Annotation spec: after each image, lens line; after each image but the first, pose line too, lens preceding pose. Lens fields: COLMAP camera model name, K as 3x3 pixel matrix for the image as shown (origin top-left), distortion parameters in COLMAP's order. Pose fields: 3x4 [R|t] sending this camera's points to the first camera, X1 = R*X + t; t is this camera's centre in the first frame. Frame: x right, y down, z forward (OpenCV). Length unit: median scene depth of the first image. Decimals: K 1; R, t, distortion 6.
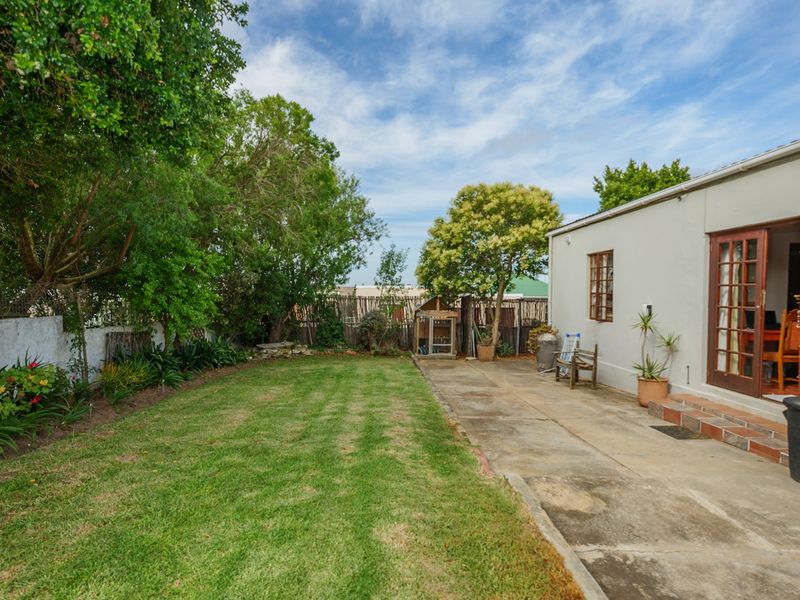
lens RADIAL K [[438.8, 0, 398.8], [0, 438.8, 302.3], [0, 0, 1]] dist [0.002680, -0.000061]
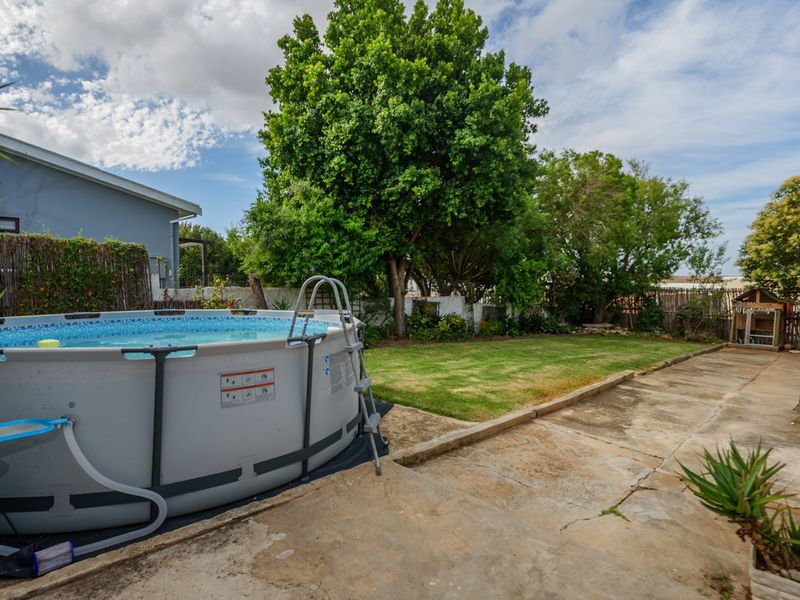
lens RADIAL K [[438.8, 0, 399.7], [0, 438.8, 298.4], [0, 0, 1]] dist [0.002680, -0.000061]
pose [[0.694518, 0.025519, -0.719022, 0.247164], [-0.016740, 0.999673, 0.019310, 0.003397], [0.719280, -0.001375, 0.694719, -0.319019]]
